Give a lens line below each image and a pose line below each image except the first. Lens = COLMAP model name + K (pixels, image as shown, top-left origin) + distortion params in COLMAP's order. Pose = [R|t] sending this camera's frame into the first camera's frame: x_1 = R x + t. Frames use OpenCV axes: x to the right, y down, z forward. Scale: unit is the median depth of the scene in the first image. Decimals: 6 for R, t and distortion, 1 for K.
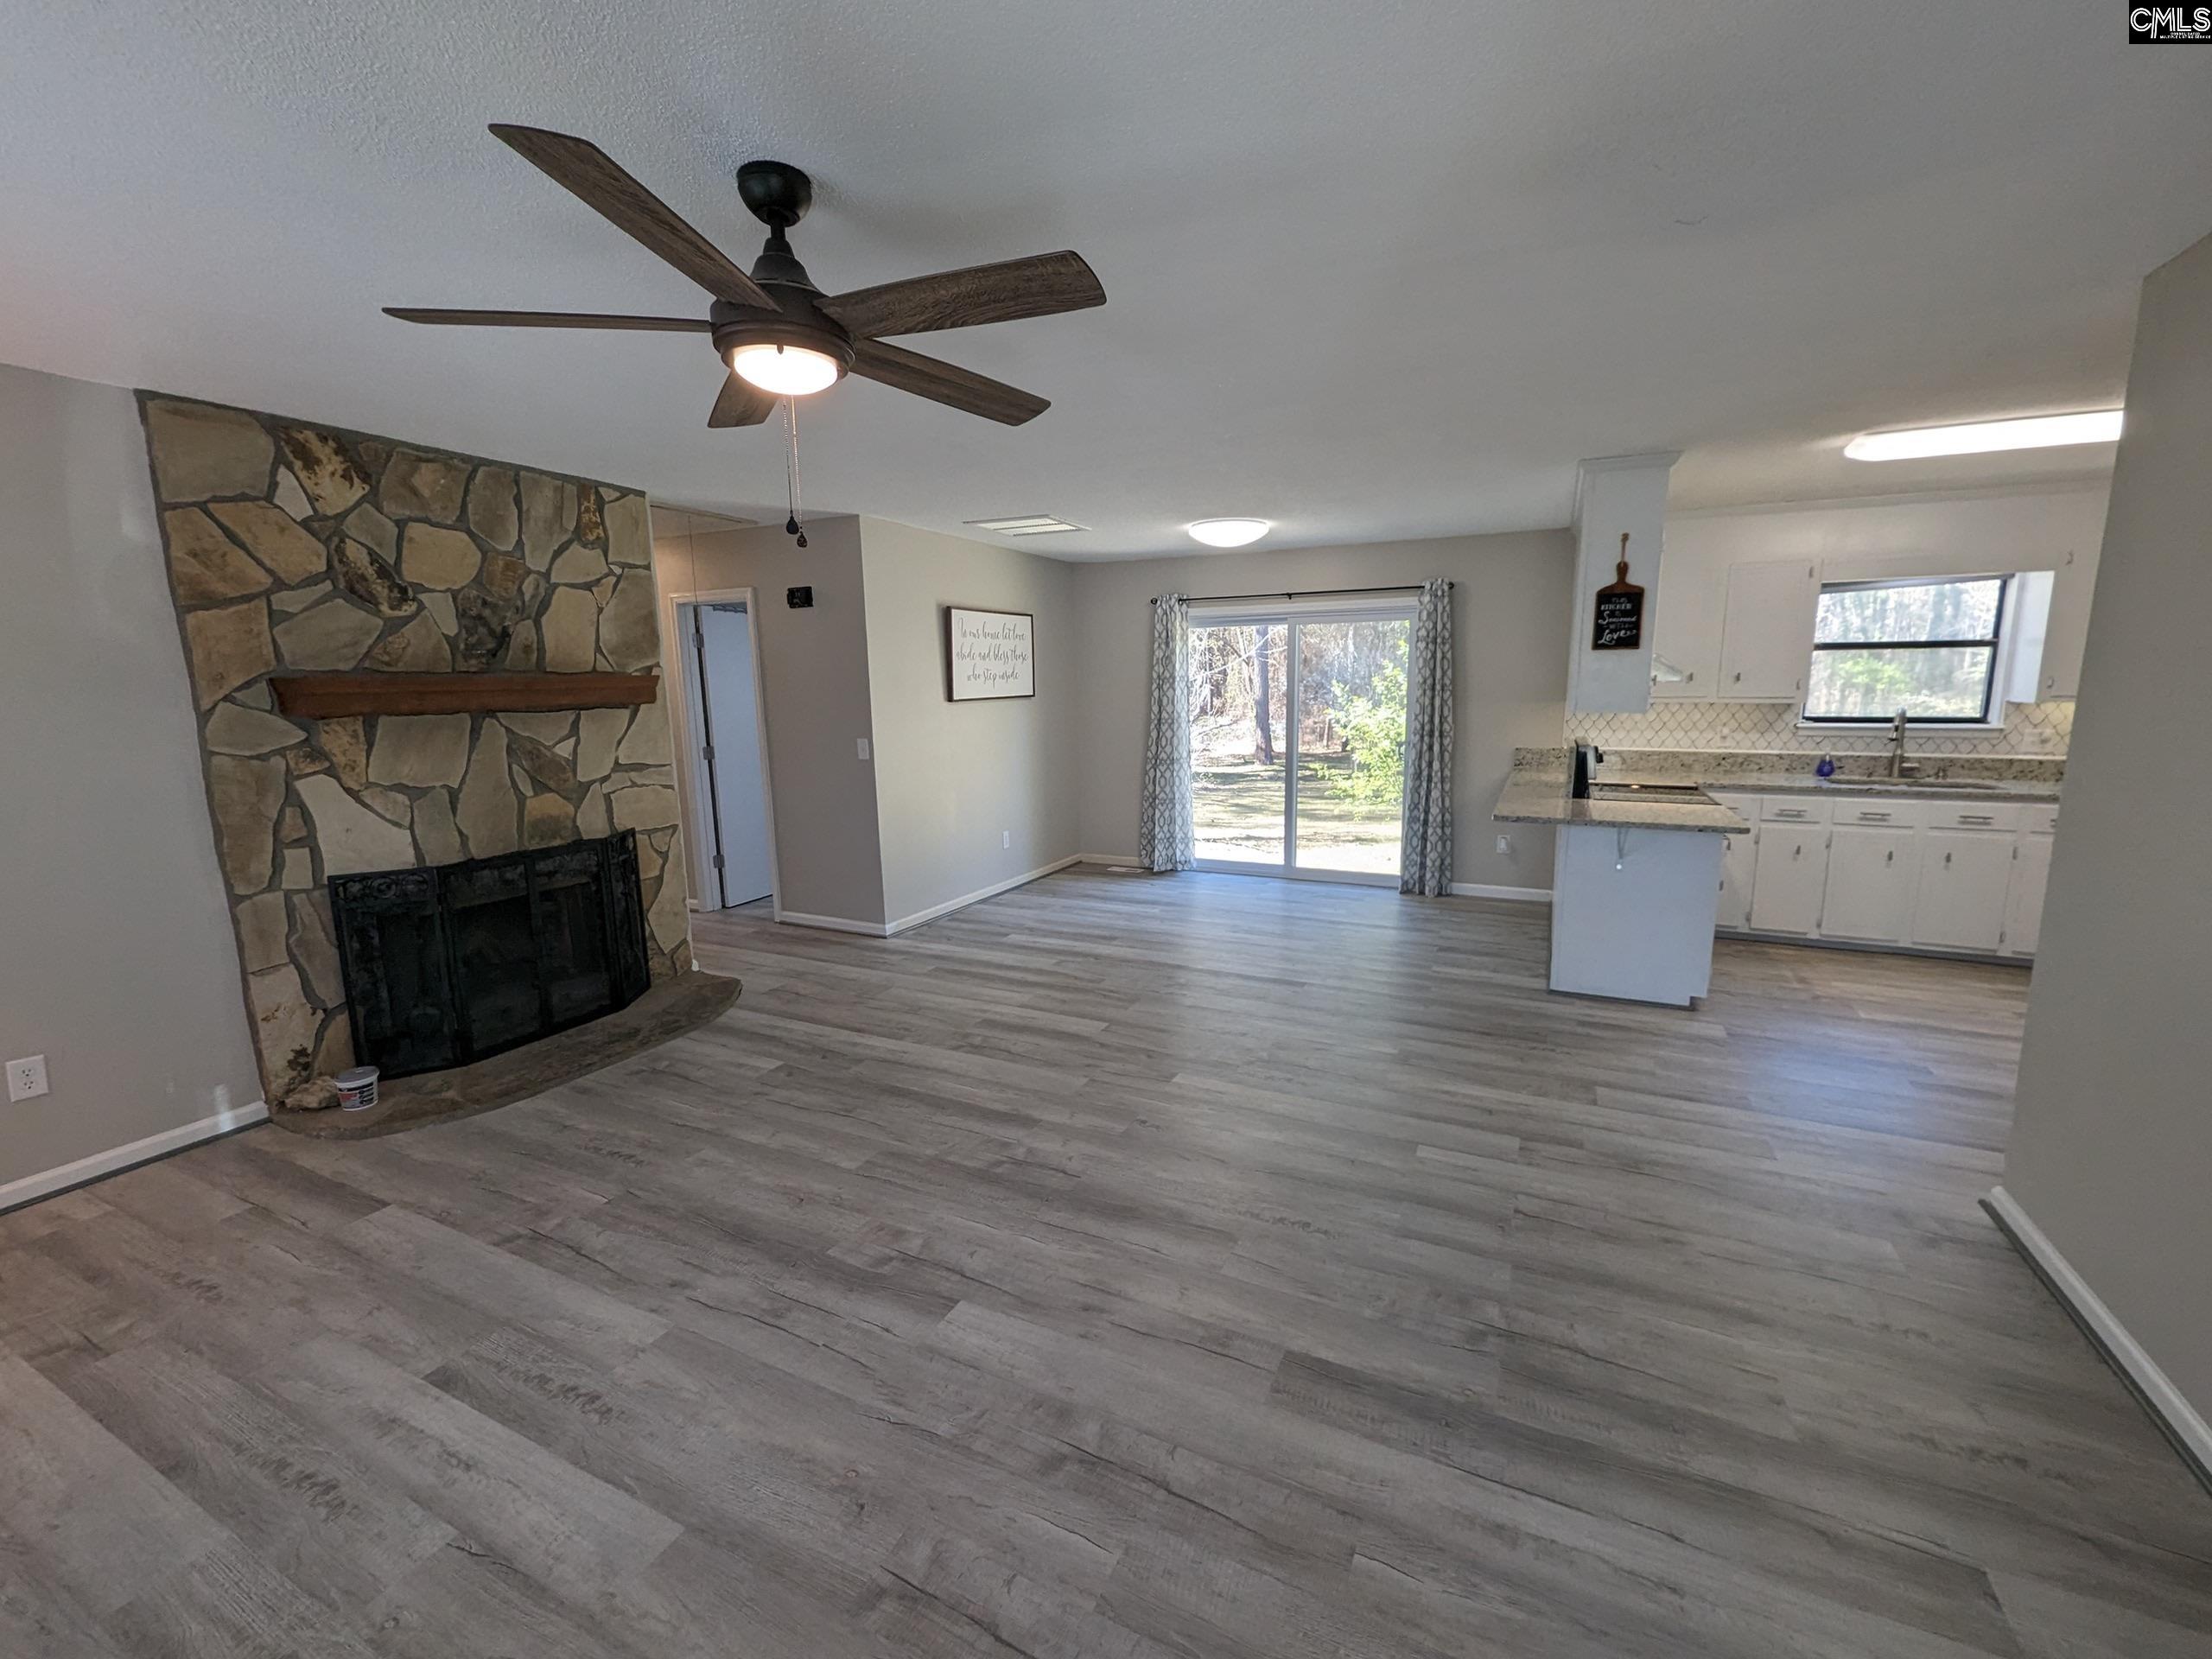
lens RADIAL K [[915.9, 0, 1106.2], [0, 915.9, 837.4], [0, 0, 1]] dist [0.004738, -0.000927]
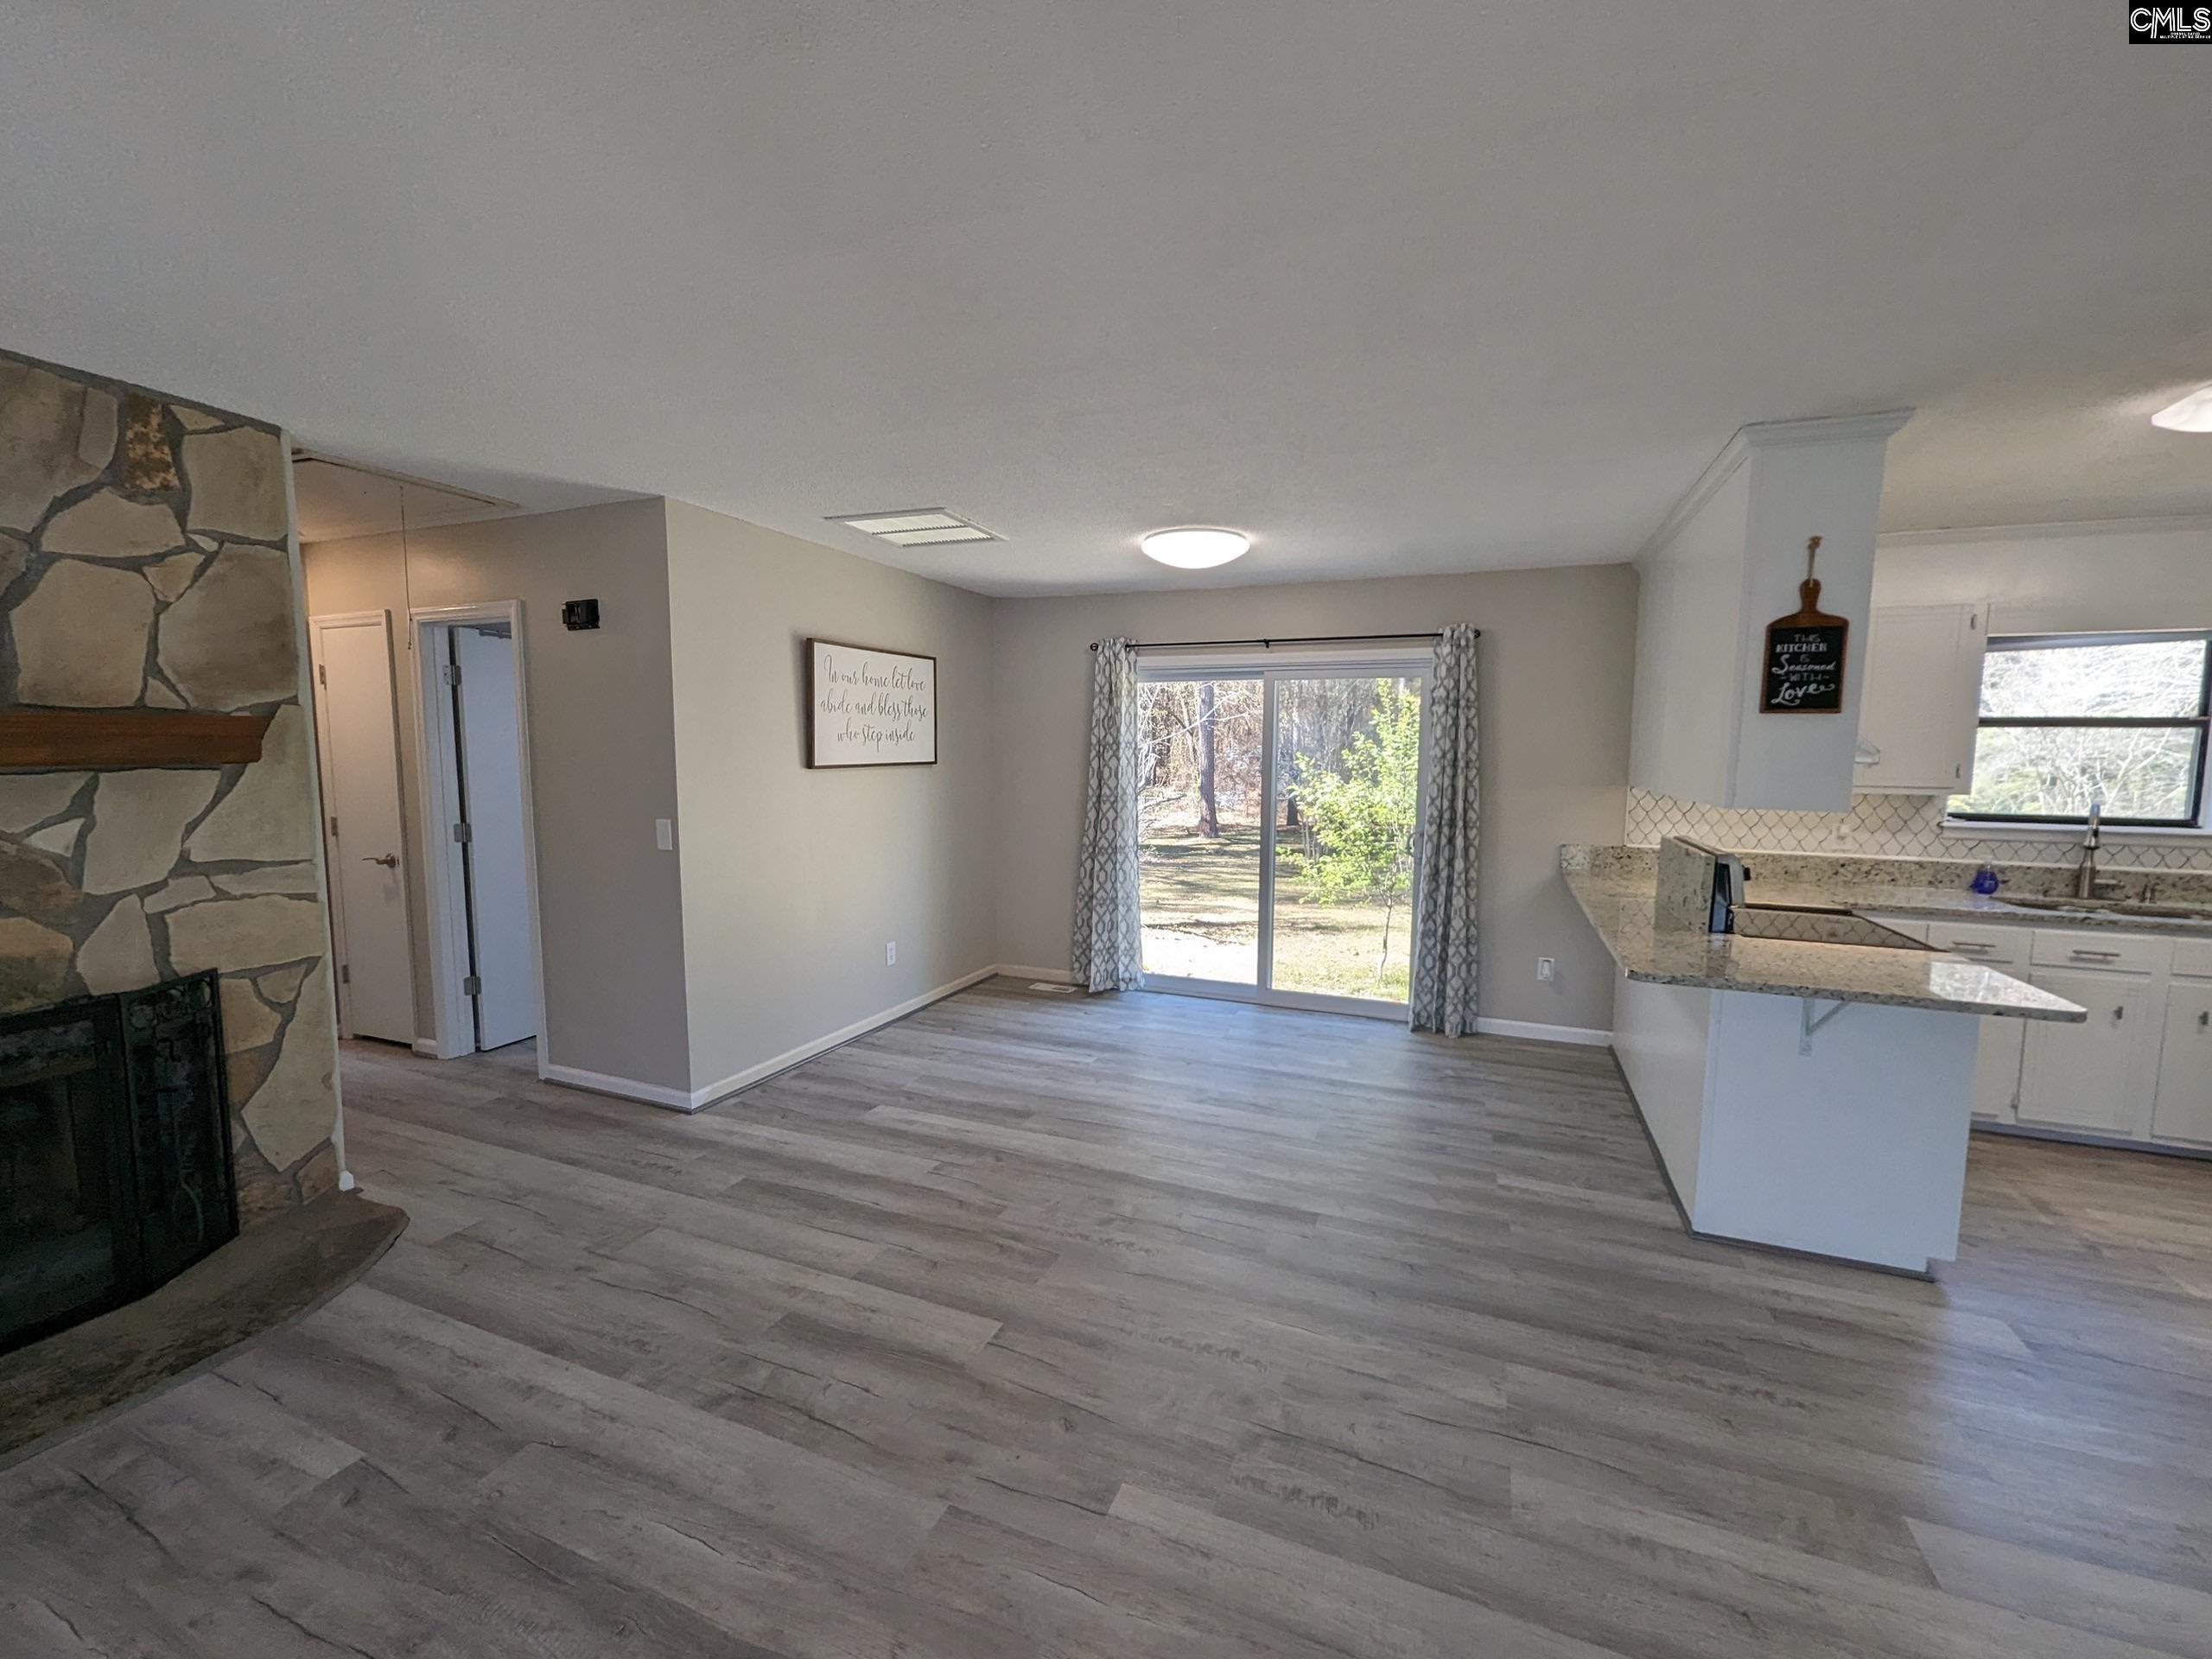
lens RADIAL K [[915.9, 0, 1107.9], [0, 915.9, 833.1], [0, 0, 1]] dist [0.004738, -0.000927]
pose [[0.997739, 0.016879, 0.065061, 0.021539], [-0.011780, 0.996886, -0.077969, -0.050954], [-0.066175, 0.077027, 0.994831, 0.312685]]
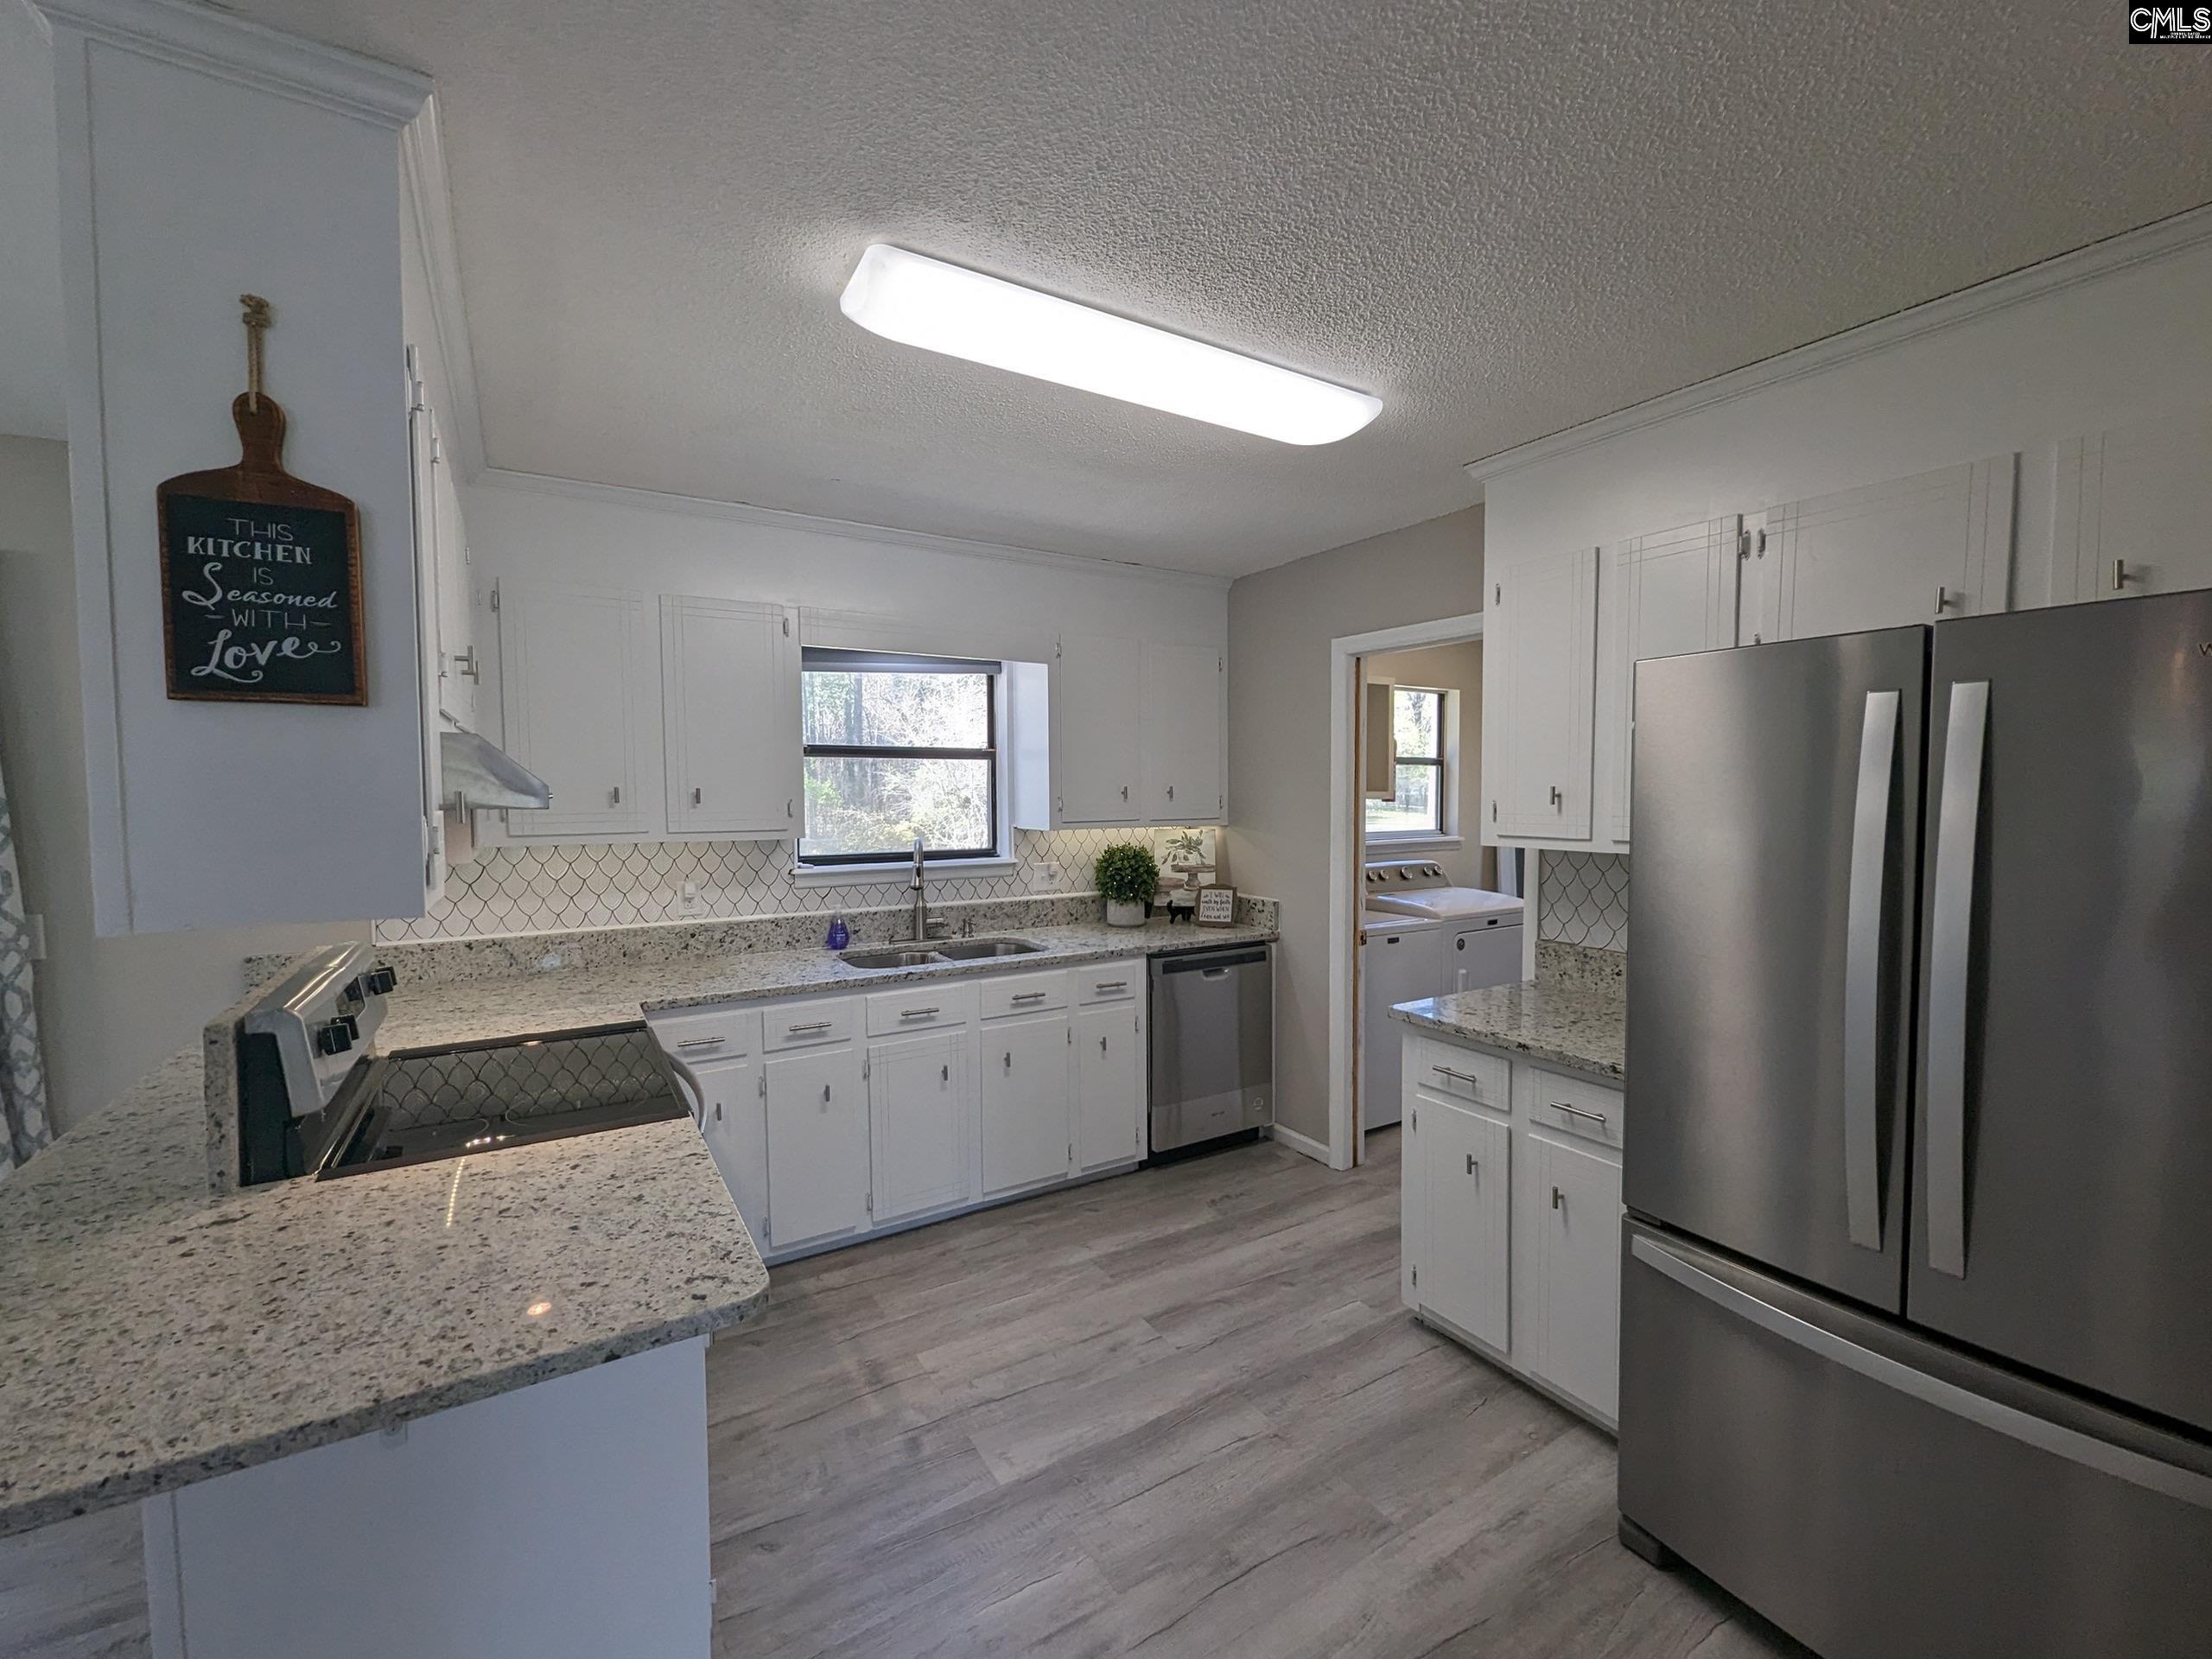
lens RADIAL K [[915.9, 0, 1107.6], [0, 915.9, 837.2], [0, 0, 1]] dist [0.004738, -0.000927]
pose [[0.536230, -0.036699, 0.843274, 0.359641], [0.141206, 0.988875, -0.046756, -0.091075], [-0.832177, 0.144147, 0.535447, 0.508926]]
